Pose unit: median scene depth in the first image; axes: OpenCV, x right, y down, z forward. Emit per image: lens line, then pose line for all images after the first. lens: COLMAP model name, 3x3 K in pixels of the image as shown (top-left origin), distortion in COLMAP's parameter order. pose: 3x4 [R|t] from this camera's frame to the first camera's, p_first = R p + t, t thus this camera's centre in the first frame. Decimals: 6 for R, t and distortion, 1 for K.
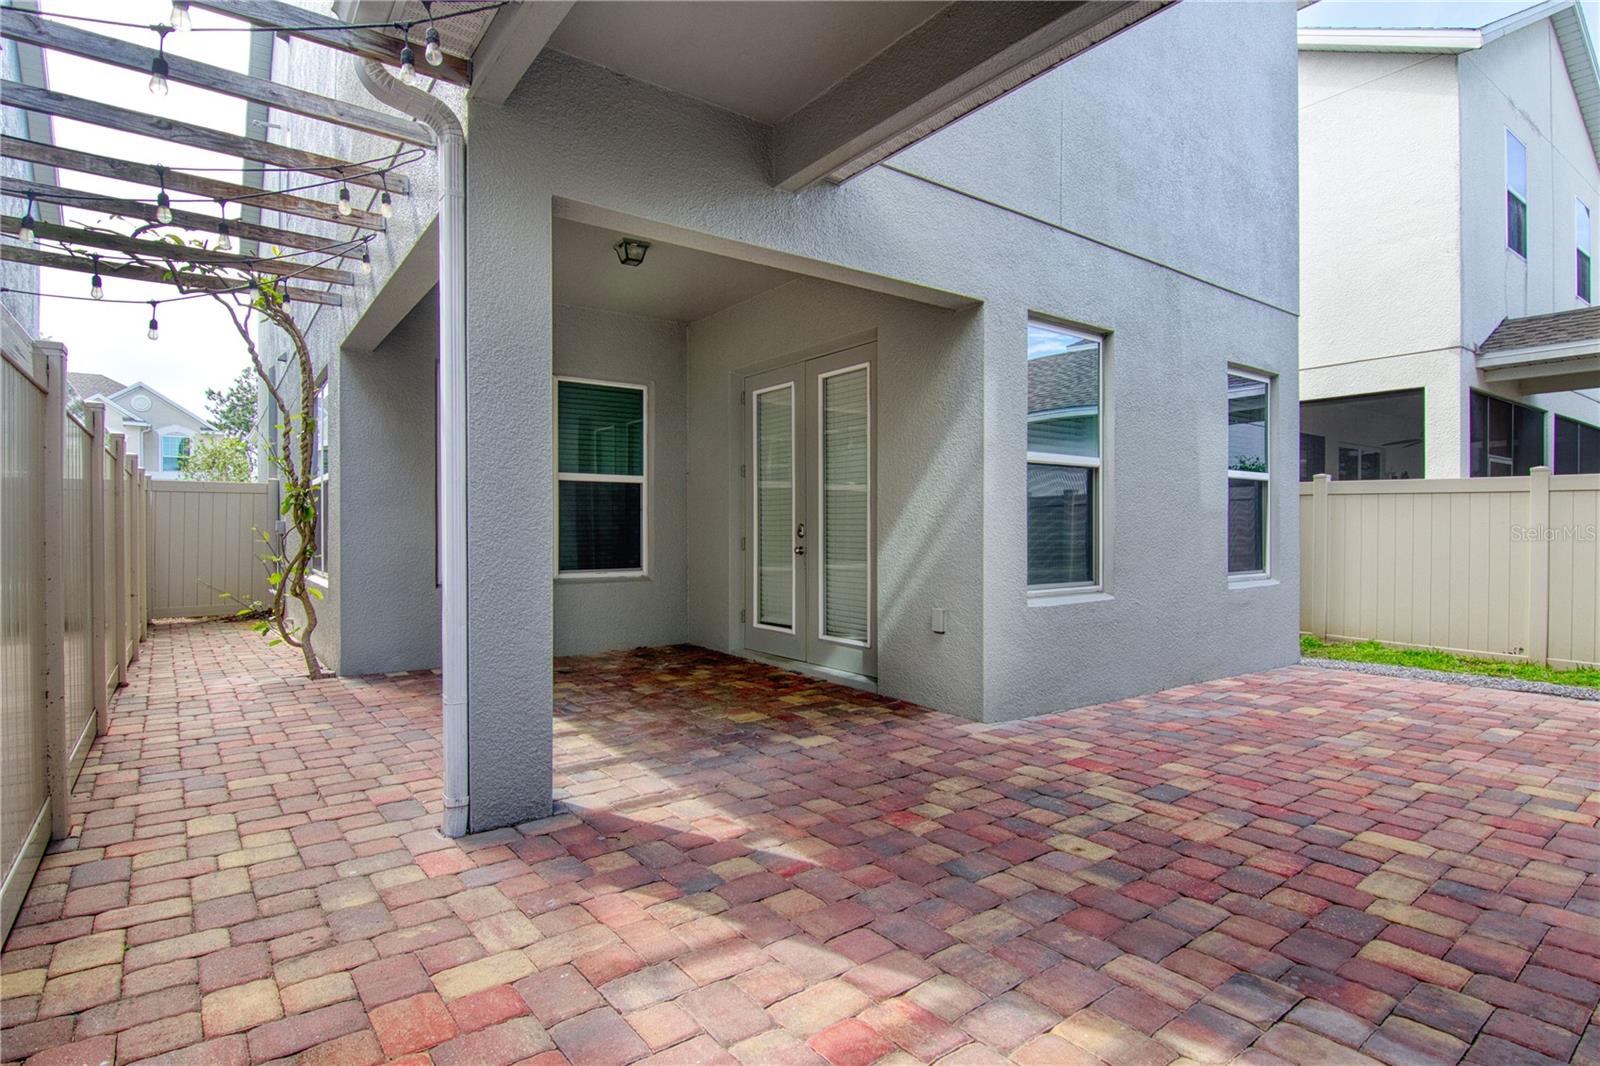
lens RADIAL K [[810.5, 0, 802.1], [0, 810.5, 532.6], [0, 0, 1]] dist [-0.002297, -0.014705]
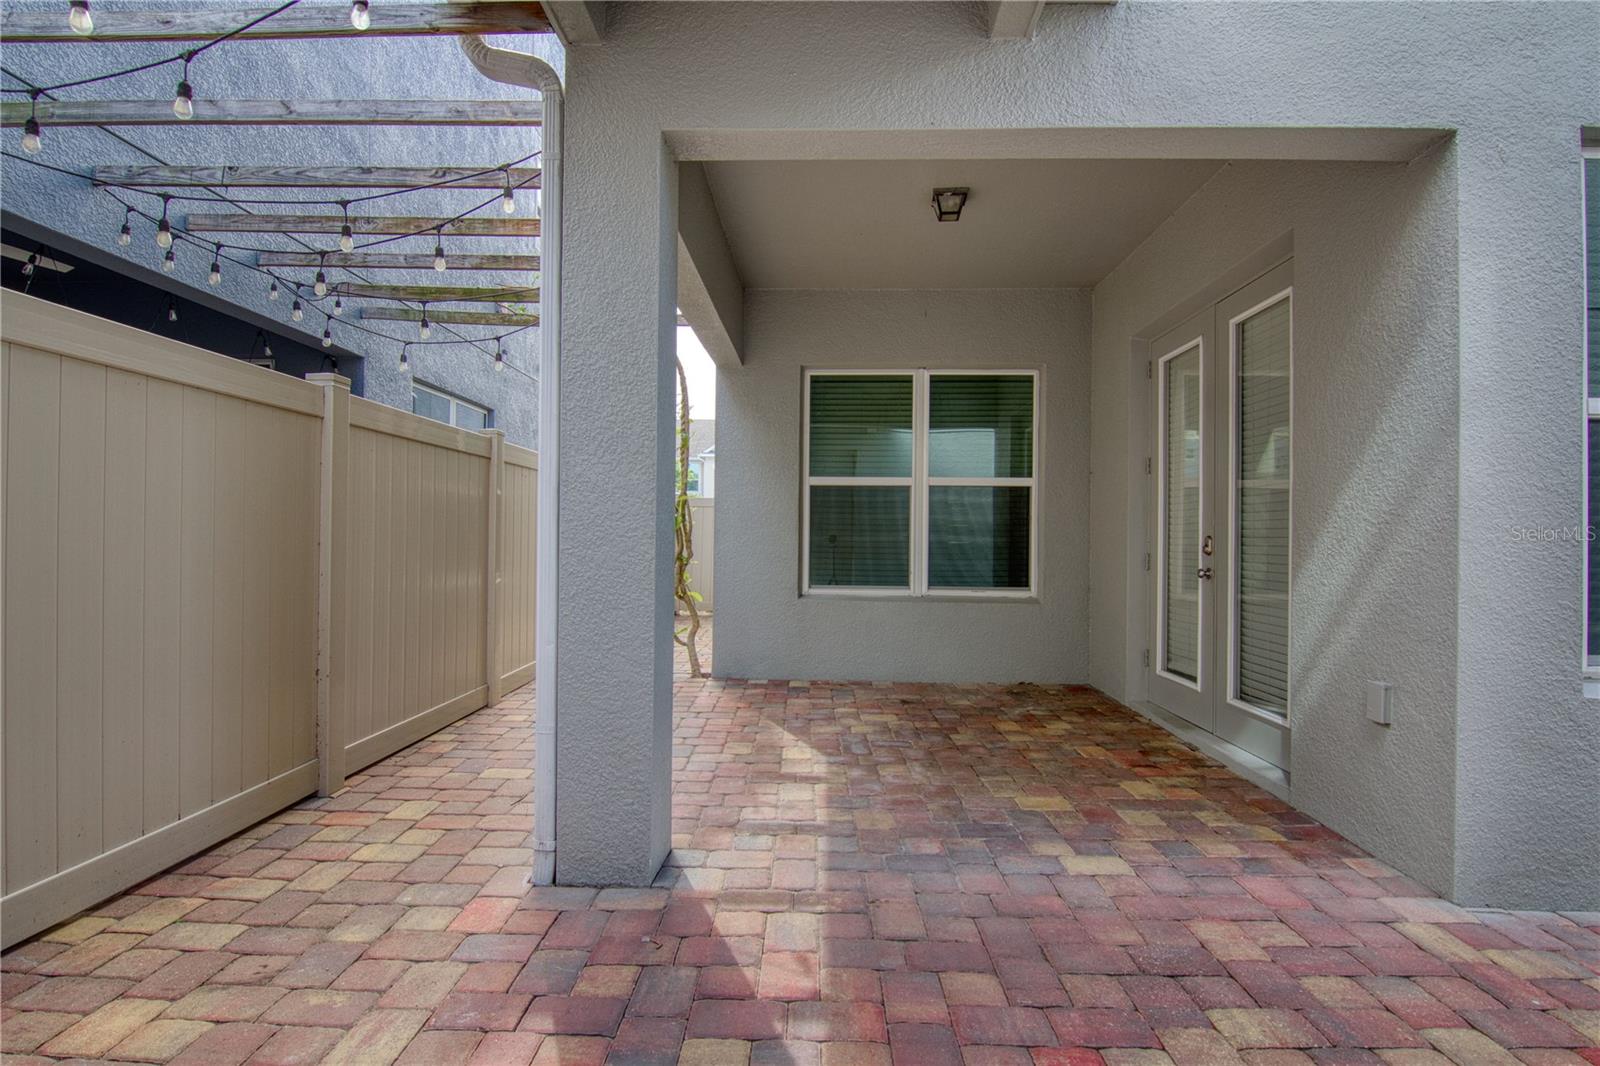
lens RADIAL K [[810.5, 0, 802.1], [0, 810.5, 532.6], [0, 0, 1]] dist [-0.002297, -0.014705]
pose [[0.781740, 0.004696, -0.623586, 0.281119], [-0.015180, 0.999819, -0.011500, -0.000277], [0.623419, 0.018456, 0.781670, 0.398129]]
